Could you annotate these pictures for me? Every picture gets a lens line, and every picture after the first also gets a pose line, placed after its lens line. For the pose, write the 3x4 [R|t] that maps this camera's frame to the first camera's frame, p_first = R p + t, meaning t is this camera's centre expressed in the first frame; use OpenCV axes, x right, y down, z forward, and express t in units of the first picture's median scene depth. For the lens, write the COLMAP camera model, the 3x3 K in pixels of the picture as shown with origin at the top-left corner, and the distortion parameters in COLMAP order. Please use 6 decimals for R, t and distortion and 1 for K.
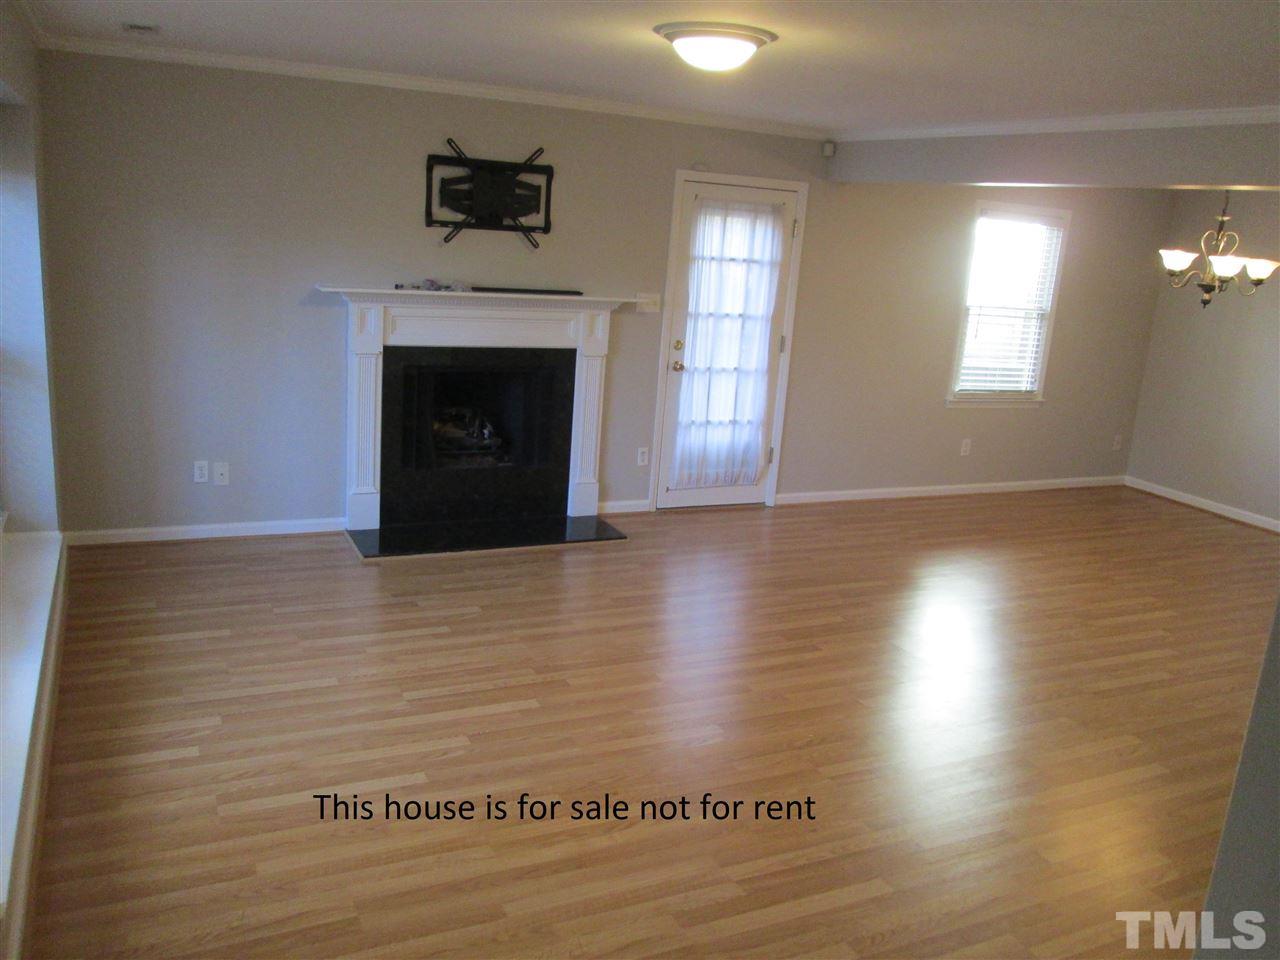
lens RADIAL K [[1084.2, 0, 646.8], [0, 1084.2, 468.9], [0, 0, 1]] dist [-0.041246, 0.023378]
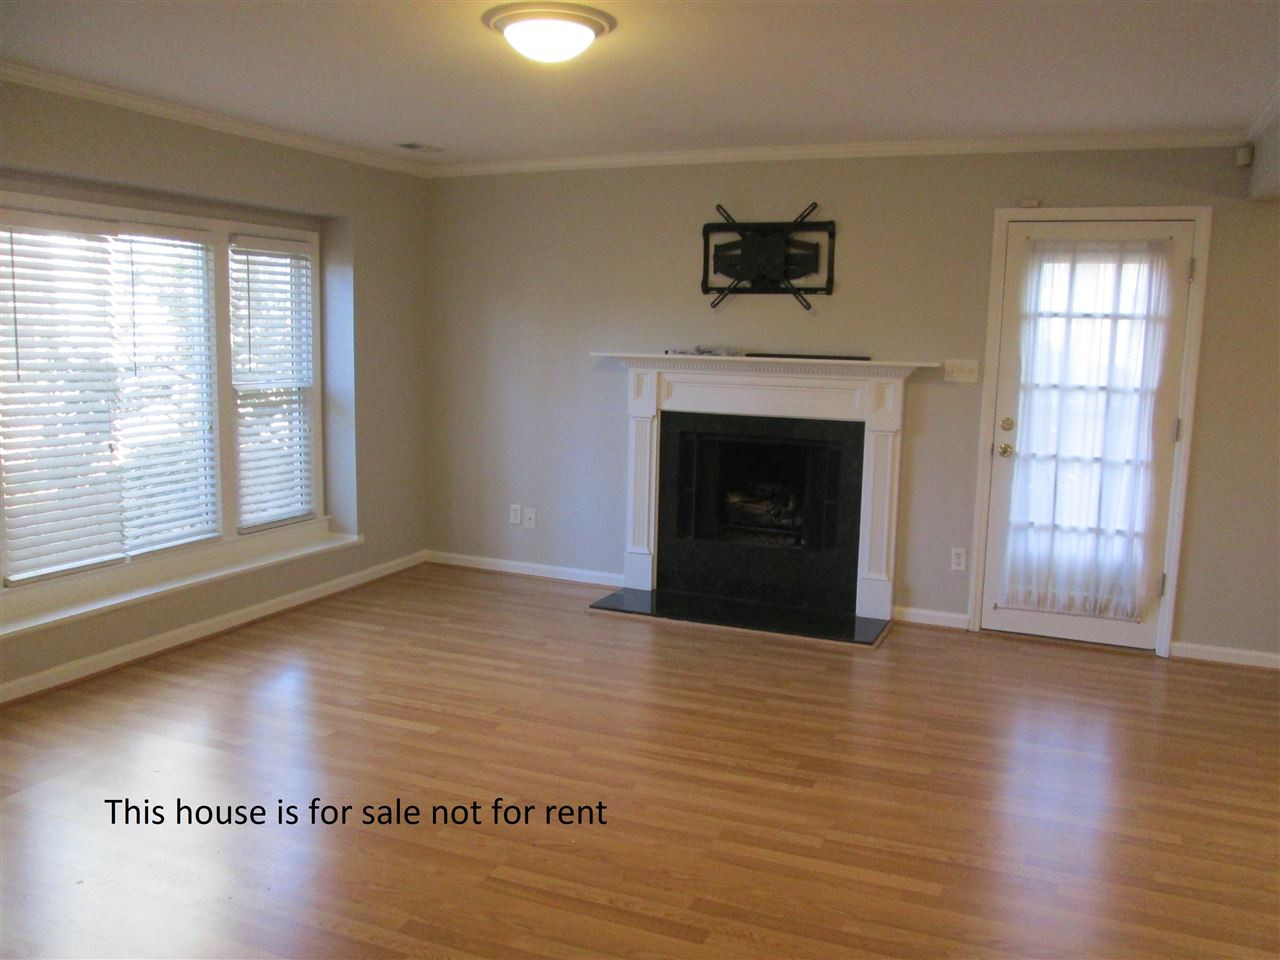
lens RADIAL K [[1084.2, 0, 657.5], [0, 1084.2, 456.1], [0, 0, 1]] dist [-0.041246, 0.023378]
pose [[0.645250, 0.027067, -0.763492, 0.493622], [-0.149108, 0.984615, -0.091109, 0.021128], [0.749279, 0.172631, 0.639358, 0.315284]]
